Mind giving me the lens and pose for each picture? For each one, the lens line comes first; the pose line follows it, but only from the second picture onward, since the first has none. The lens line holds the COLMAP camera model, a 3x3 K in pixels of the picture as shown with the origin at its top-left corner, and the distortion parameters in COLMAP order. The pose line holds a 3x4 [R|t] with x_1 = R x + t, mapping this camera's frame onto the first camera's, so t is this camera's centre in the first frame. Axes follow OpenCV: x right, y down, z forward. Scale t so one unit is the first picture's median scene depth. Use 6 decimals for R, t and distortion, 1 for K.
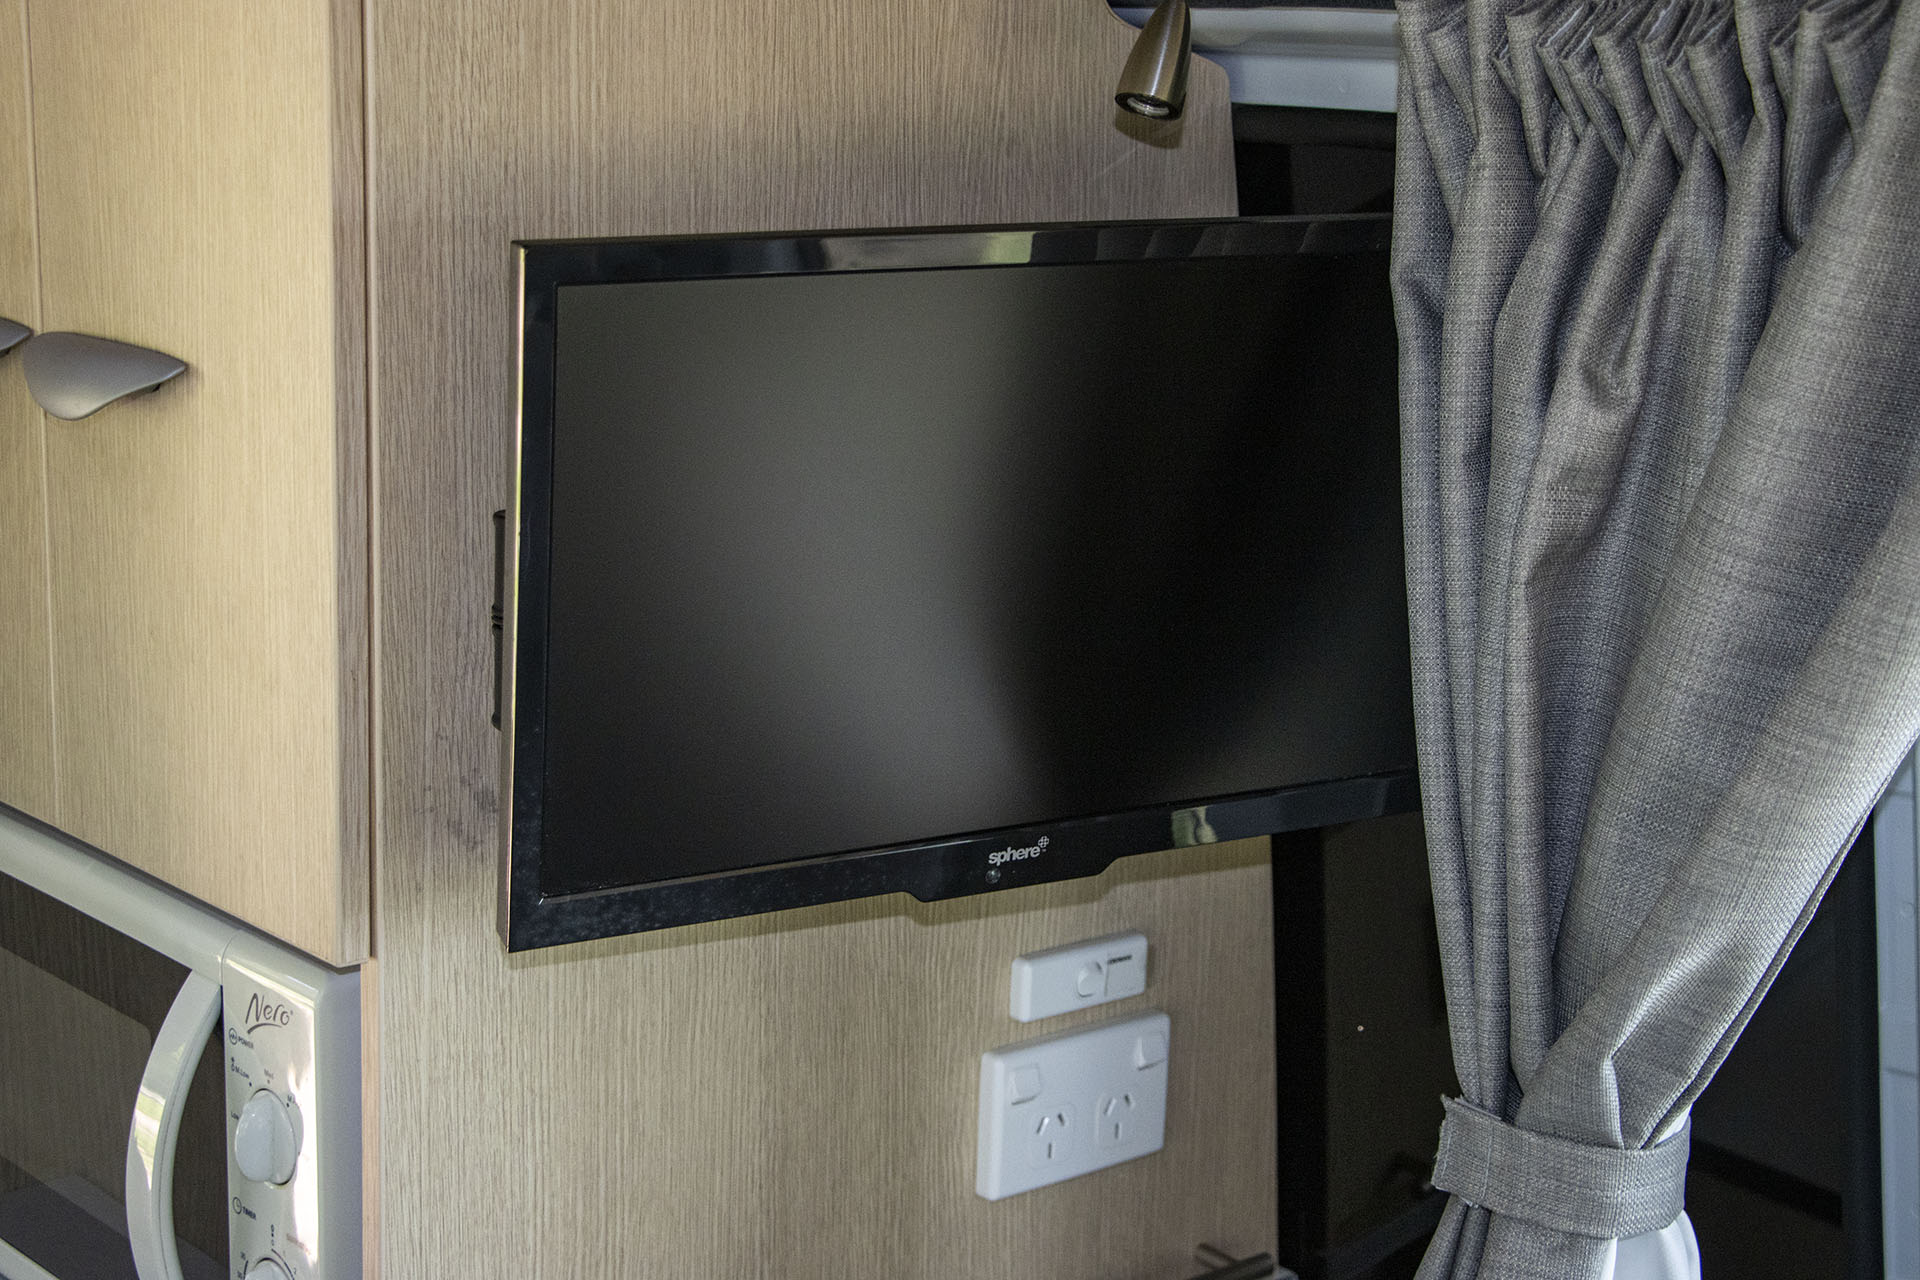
lens RADIAL K [[3074.3, 0, 970.7], [0, 3074.3, 647.6], [0, 0, 1]] dist [0.038930, 0.000000]
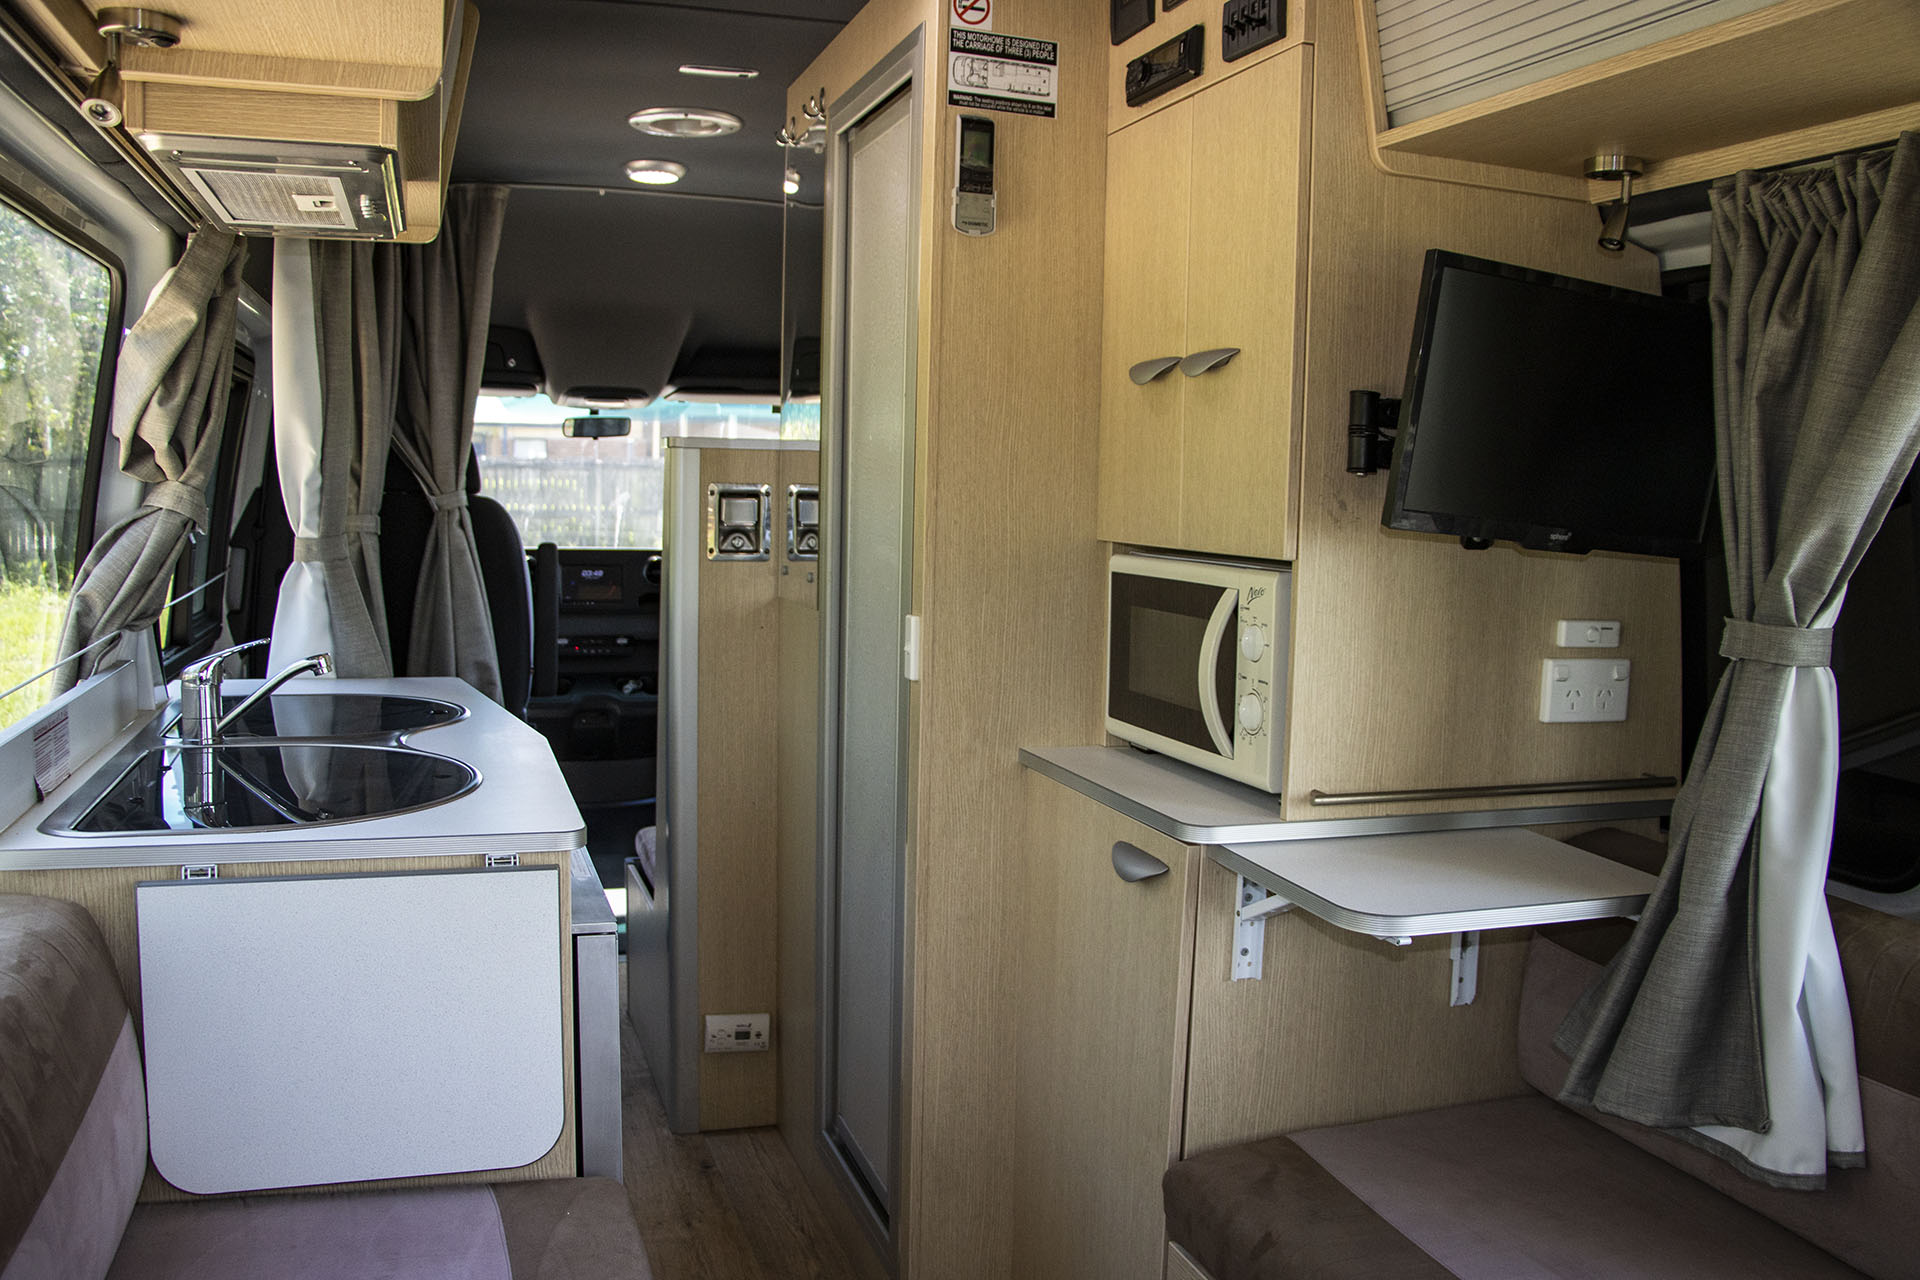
lens RADIAL K [[1646.1, 0, 941.6], [0, 1646.1, 635.5], [0, 0, 1]] dist [-0.160321, 0.102668]
pose [[0.917817, 0.030055, -0.395864, 0.085404], [-0.081437, 0.990179, -0.113635, 0.361819], [0.388561, 0.136534, 0.911251, -0.398150]]
